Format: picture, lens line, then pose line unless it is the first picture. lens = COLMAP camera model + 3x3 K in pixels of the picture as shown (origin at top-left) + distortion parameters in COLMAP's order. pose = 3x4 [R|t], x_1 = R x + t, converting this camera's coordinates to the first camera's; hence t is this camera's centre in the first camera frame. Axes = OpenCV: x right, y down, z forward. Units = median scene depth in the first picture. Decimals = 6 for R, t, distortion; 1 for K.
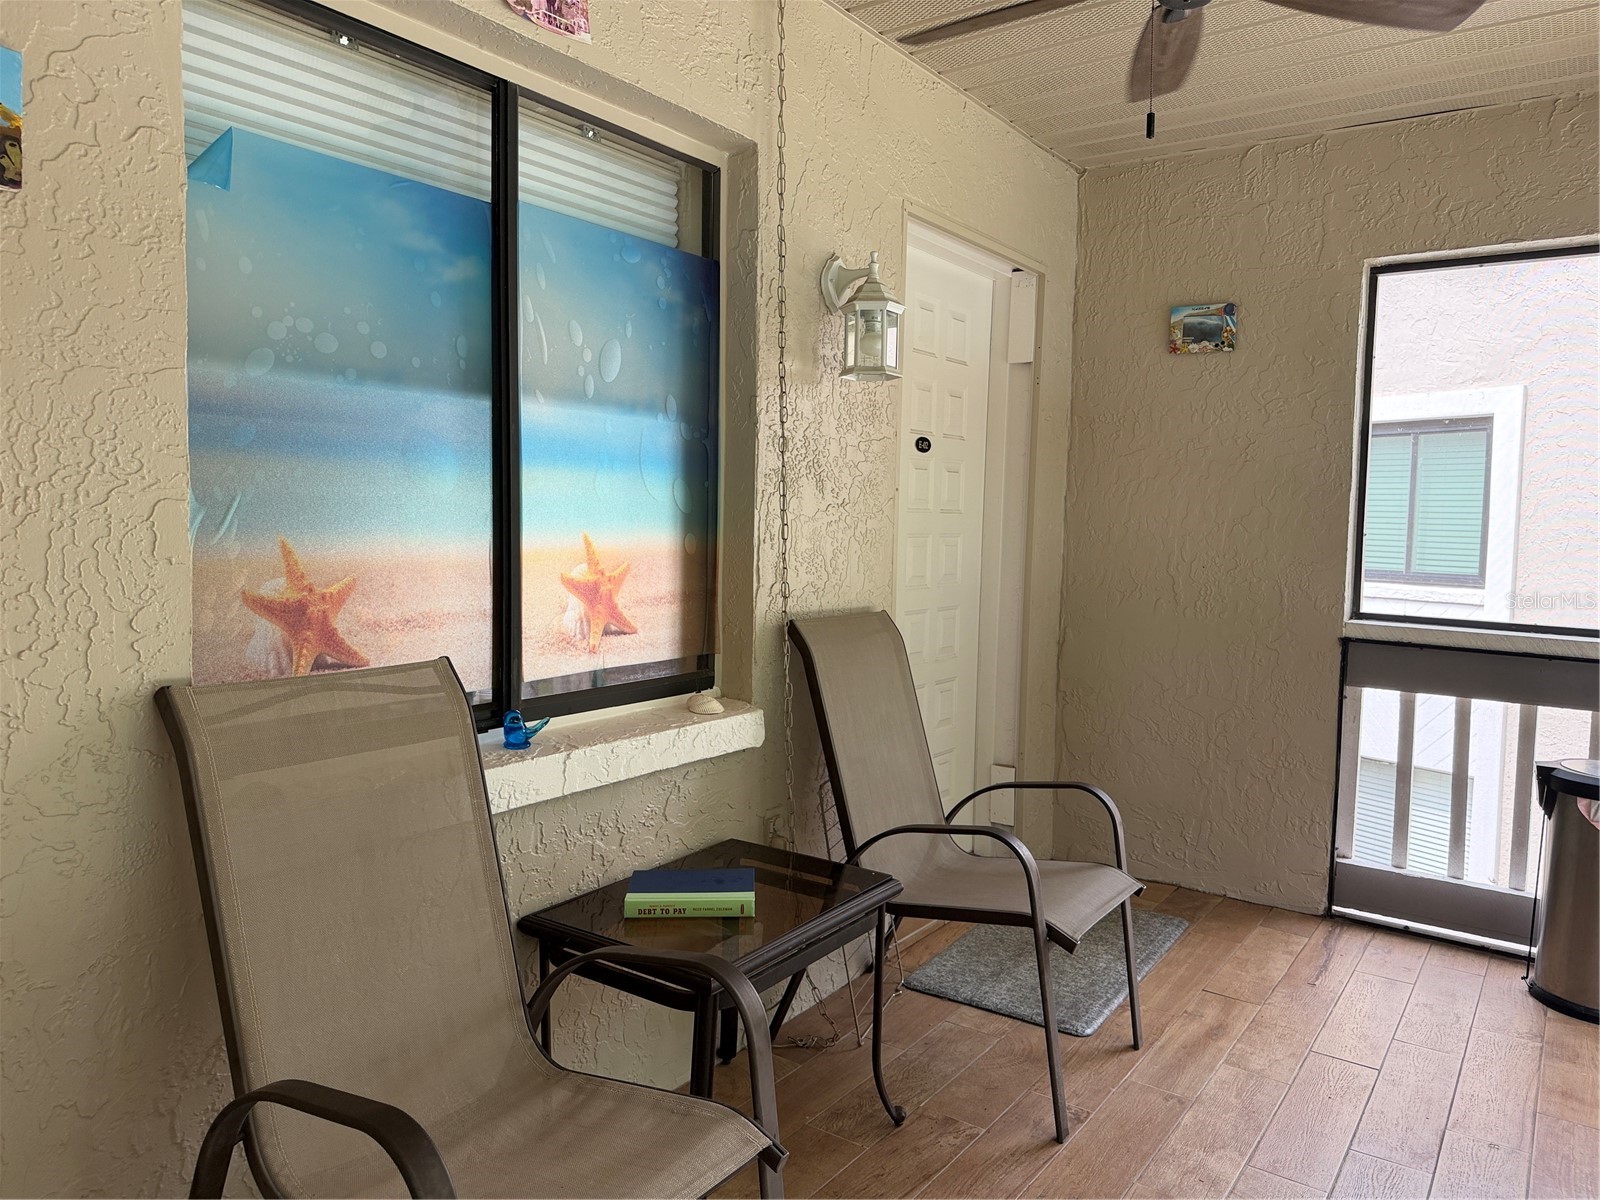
lens RADIAL K [[1129.5, 0, 802.1], [0, 1129.5, 599.4], [0, 0, 1]] dist [0.095693, -0.124925]
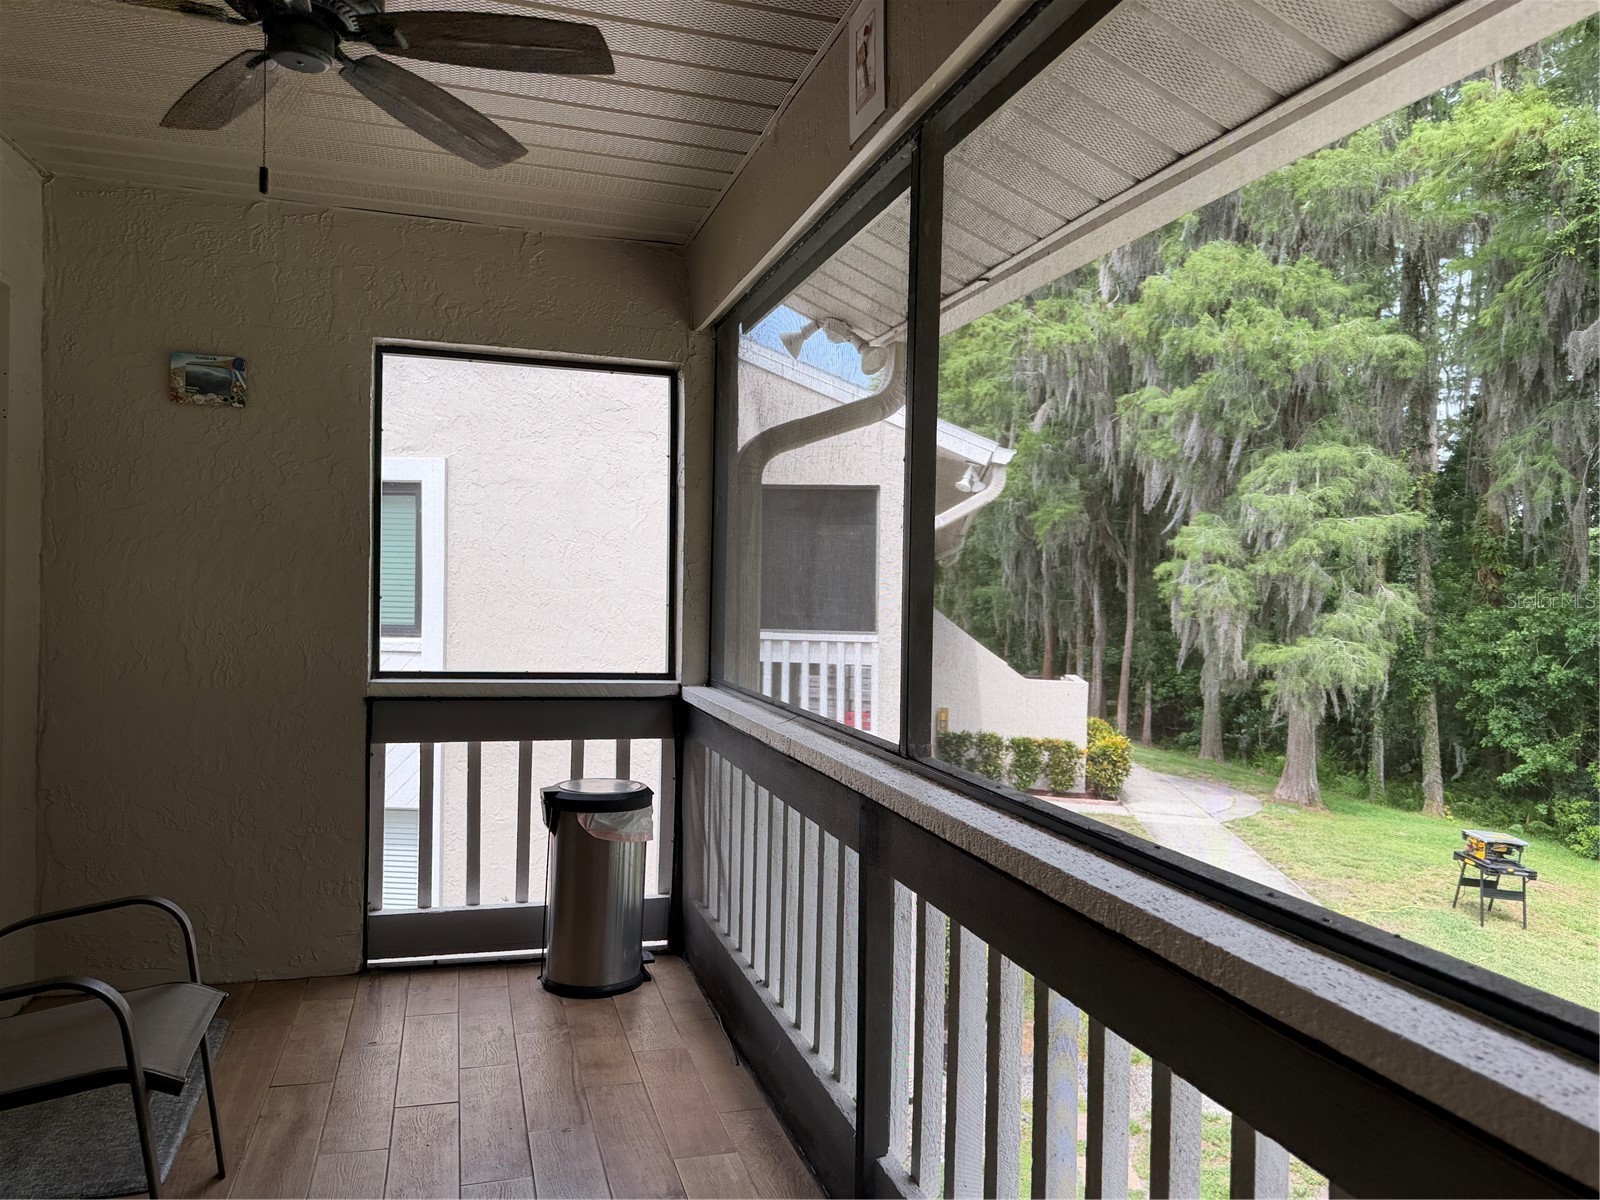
lens RADIAL K [[1128.7, 0, 807.0], [0, 1128.7, 593.8], [0, 0, 1]] dist [0.091720, -0.131696]
pose [[0.609156, -0.012923, 0.792945, -0.138657], [0.049499, 0.998537, -0.021752, -0.023355], [-0.791504, 0.052500, 0.608905, 0.068083]]
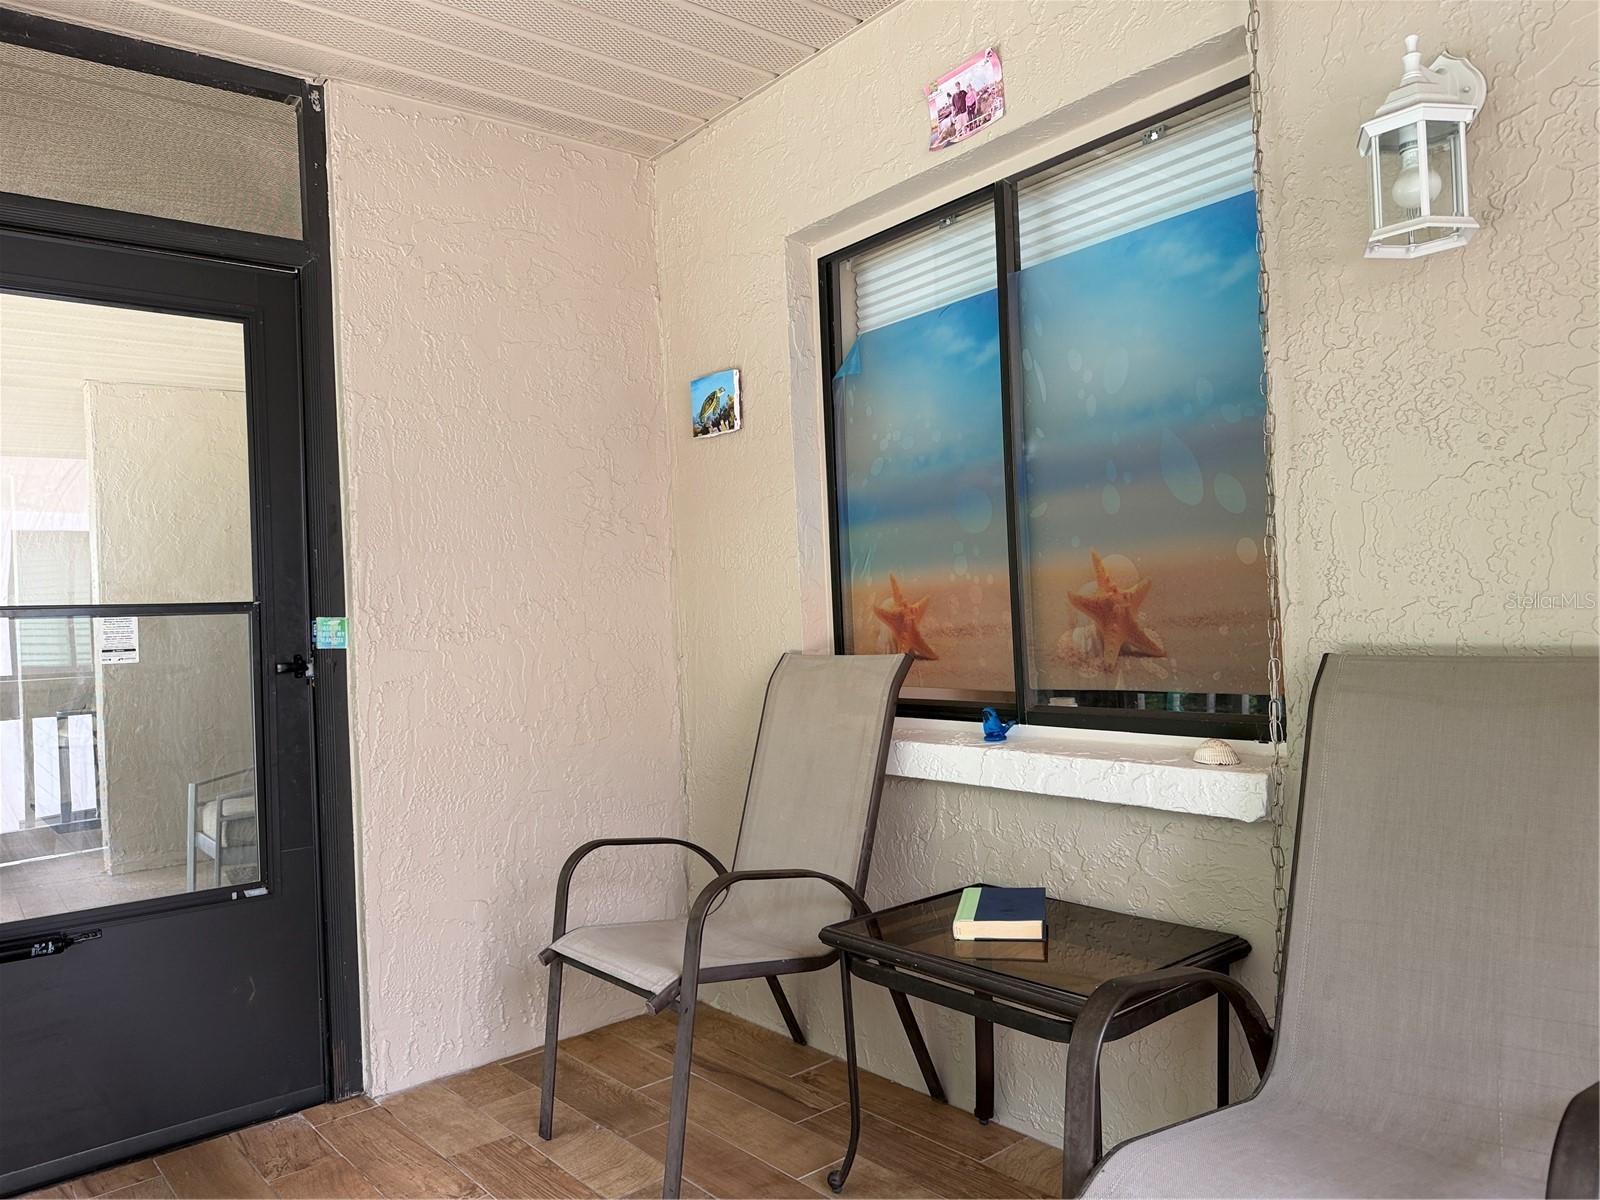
lens RADIAL K [[1128.7, 0, 807.0], [0, 1128.7, 593.8], [0, 0, 1]] dist [0.091720, -0.131696]
pose [[-0.276955, -0.023146, -0.960604, 0.730857], [-0.029220, 0.999450, -0.015658, 0.002381], [0.960439, 0.023733, -0.277479, 0.896218]]
